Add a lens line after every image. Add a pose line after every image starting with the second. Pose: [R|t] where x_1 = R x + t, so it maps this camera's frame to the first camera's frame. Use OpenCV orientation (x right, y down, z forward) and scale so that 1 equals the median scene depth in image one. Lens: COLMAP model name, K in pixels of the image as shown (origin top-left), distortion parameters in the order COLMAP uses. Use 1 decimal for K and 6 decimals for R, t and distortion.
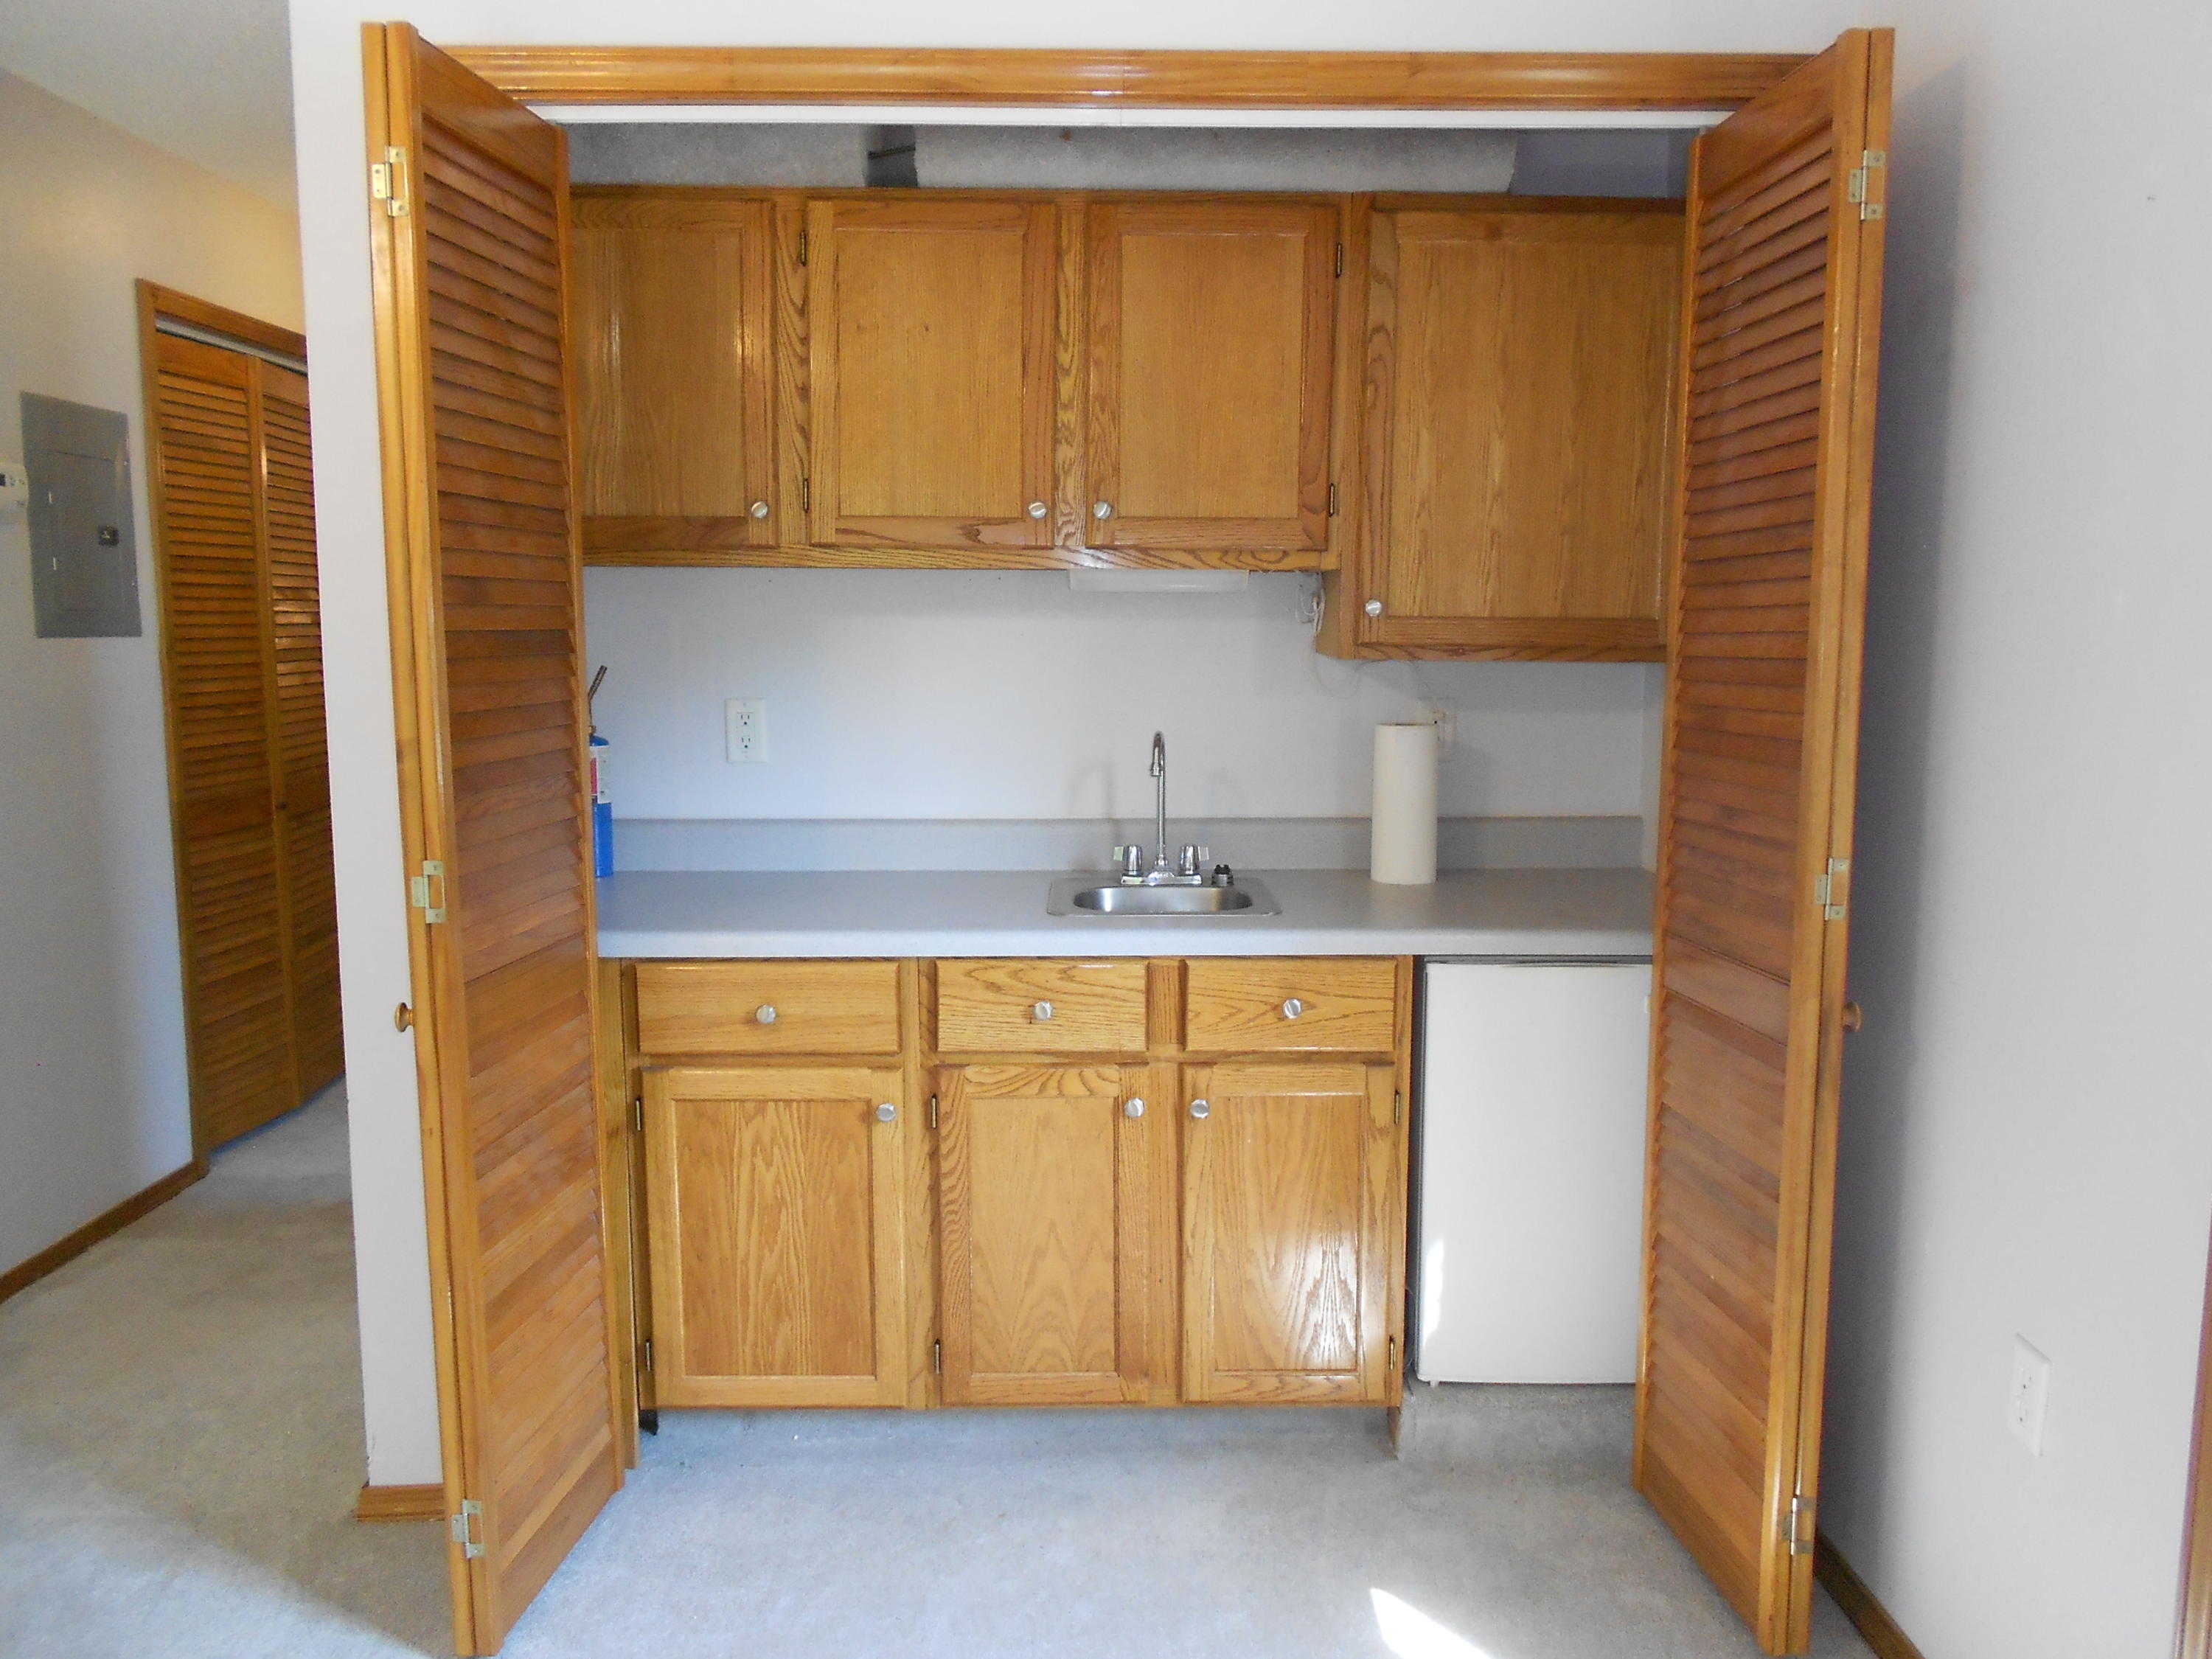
lens RADIAL K [[1671.3, 0, 1104.8], [0, 1671.3, 846.0], [0, 0, 1]] dist [-0.013185, 0.002131]
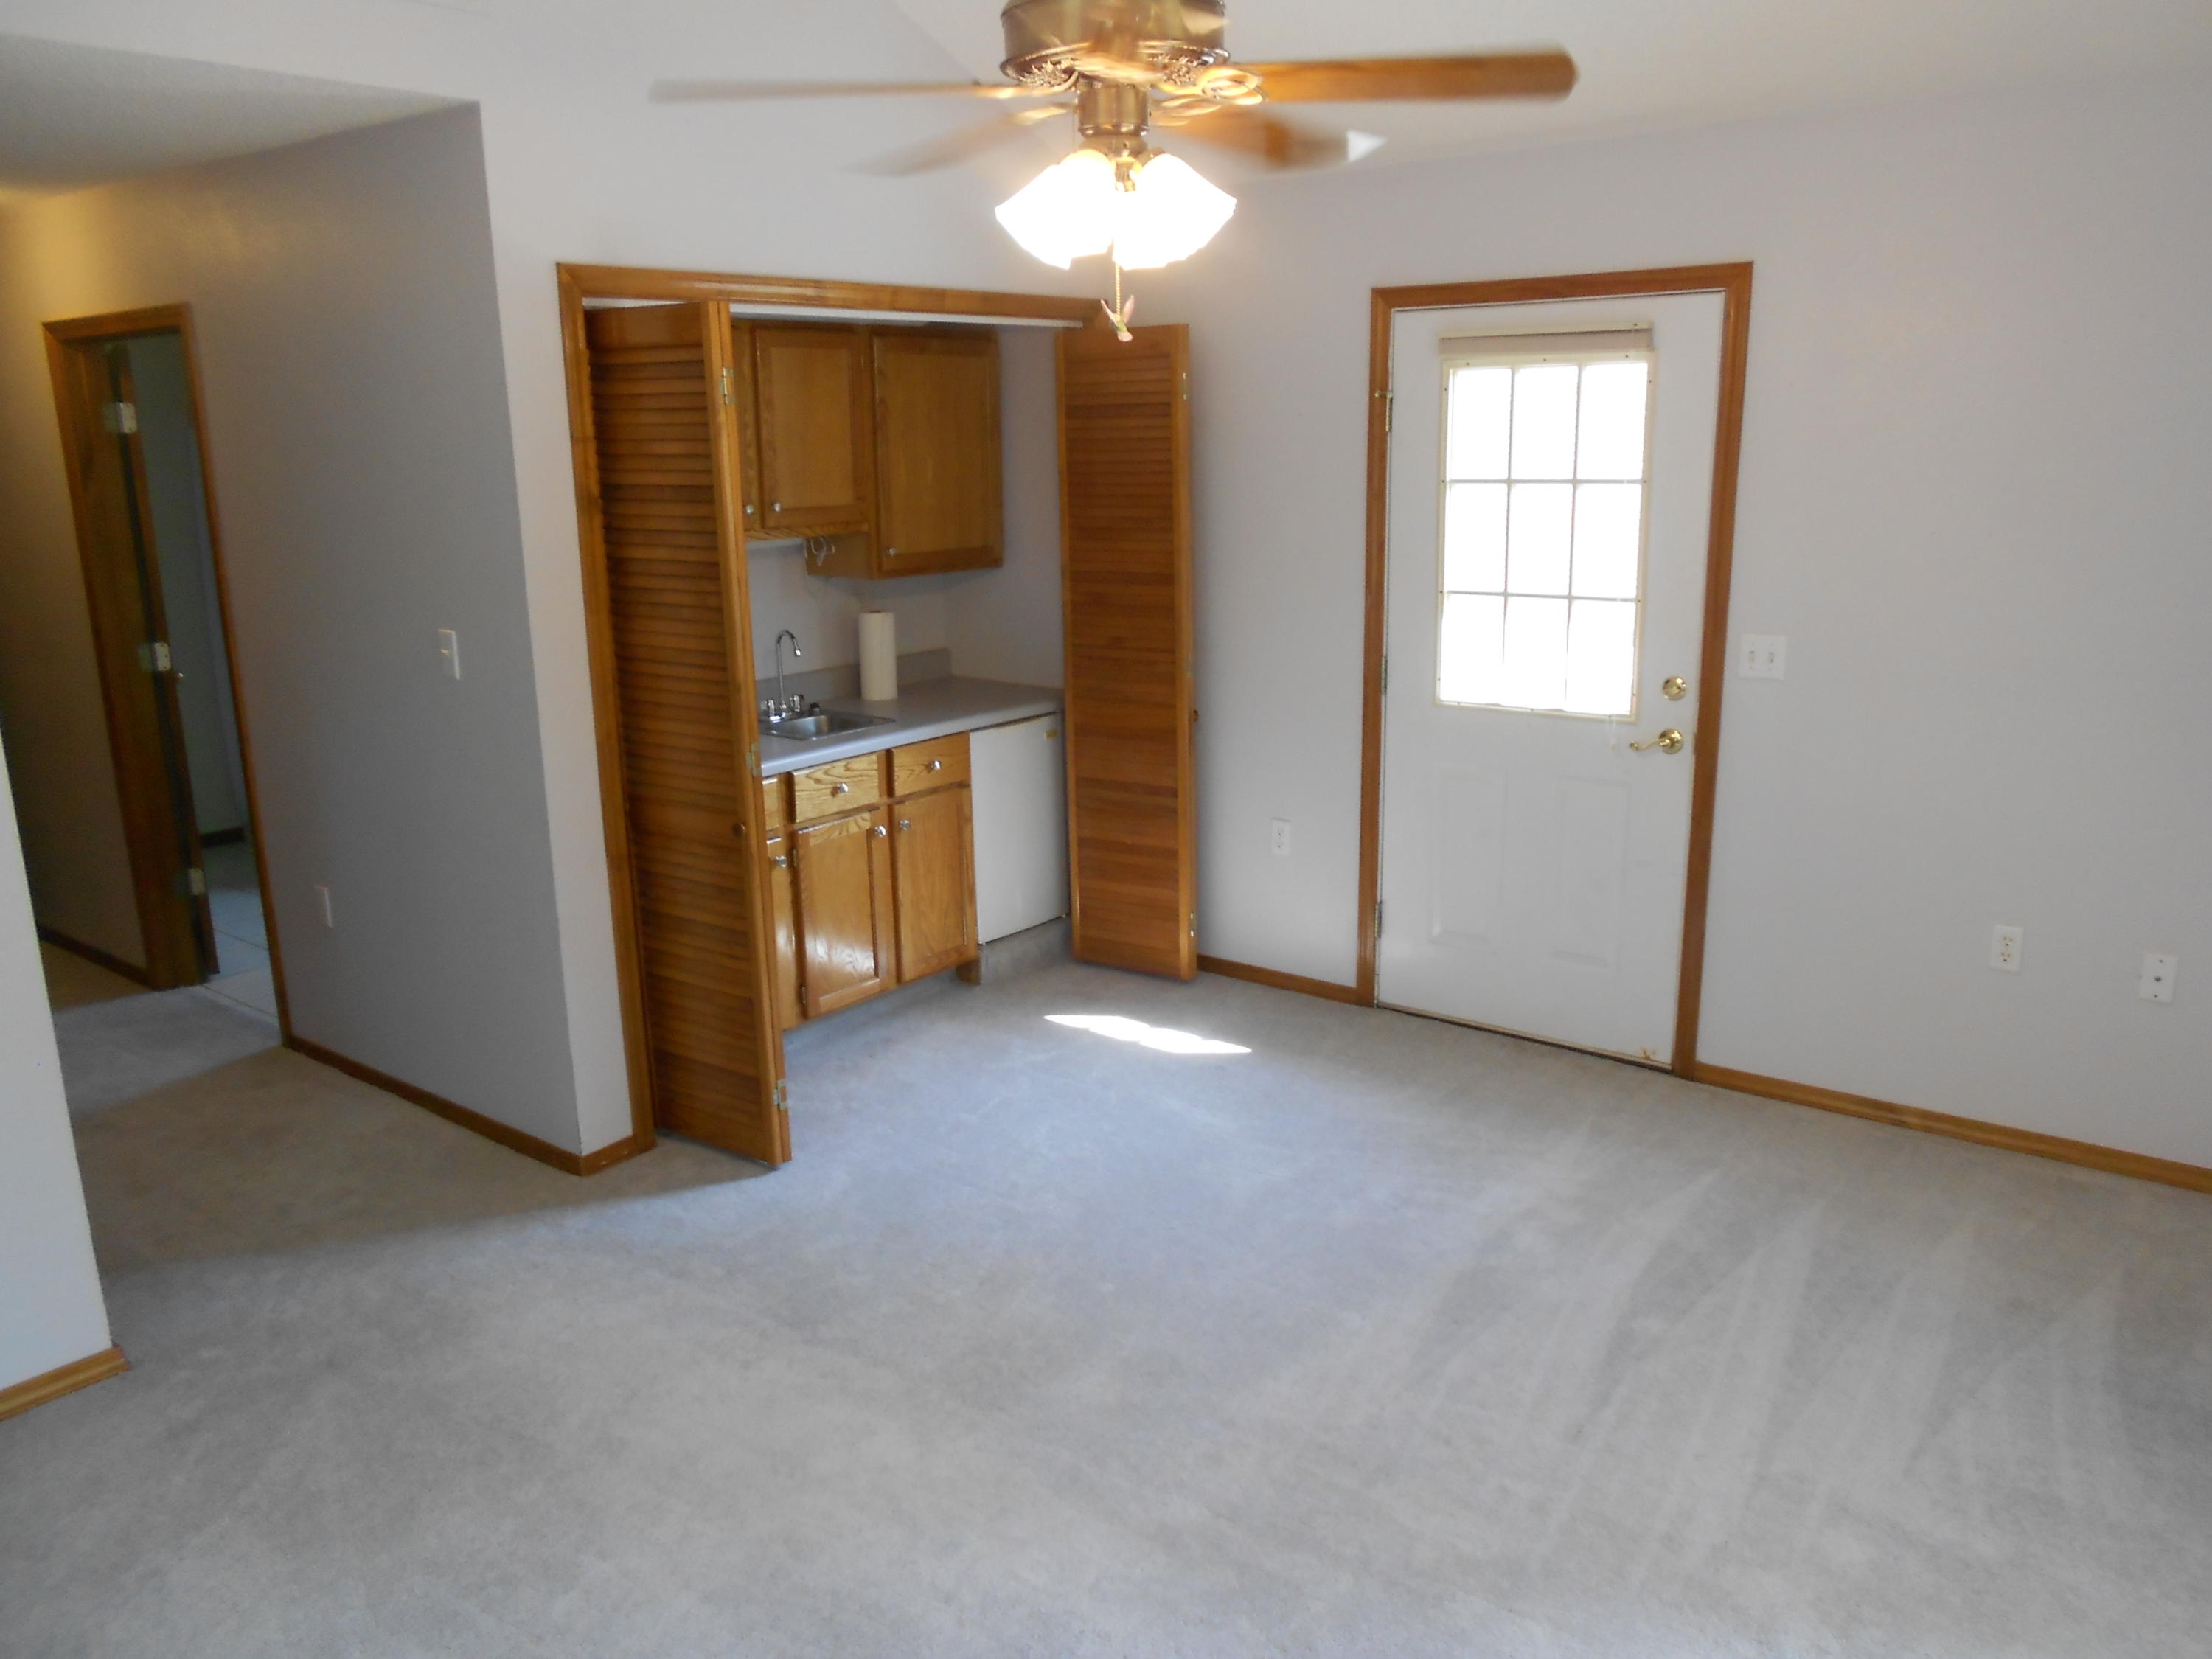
lens RADIAL K [[1671.3, 0, 1103.1], [0, 1671.3, 833.6], [0, 0, 1]] dist [-0.013185, 0.002131]
pose [[0.623772, -0.199826, 0.755631, -1.237897], [0.121003, 0.979800, 0.159219, -0.109084], [-0.772183, -0.007882, 0.635351, -0.384875]]
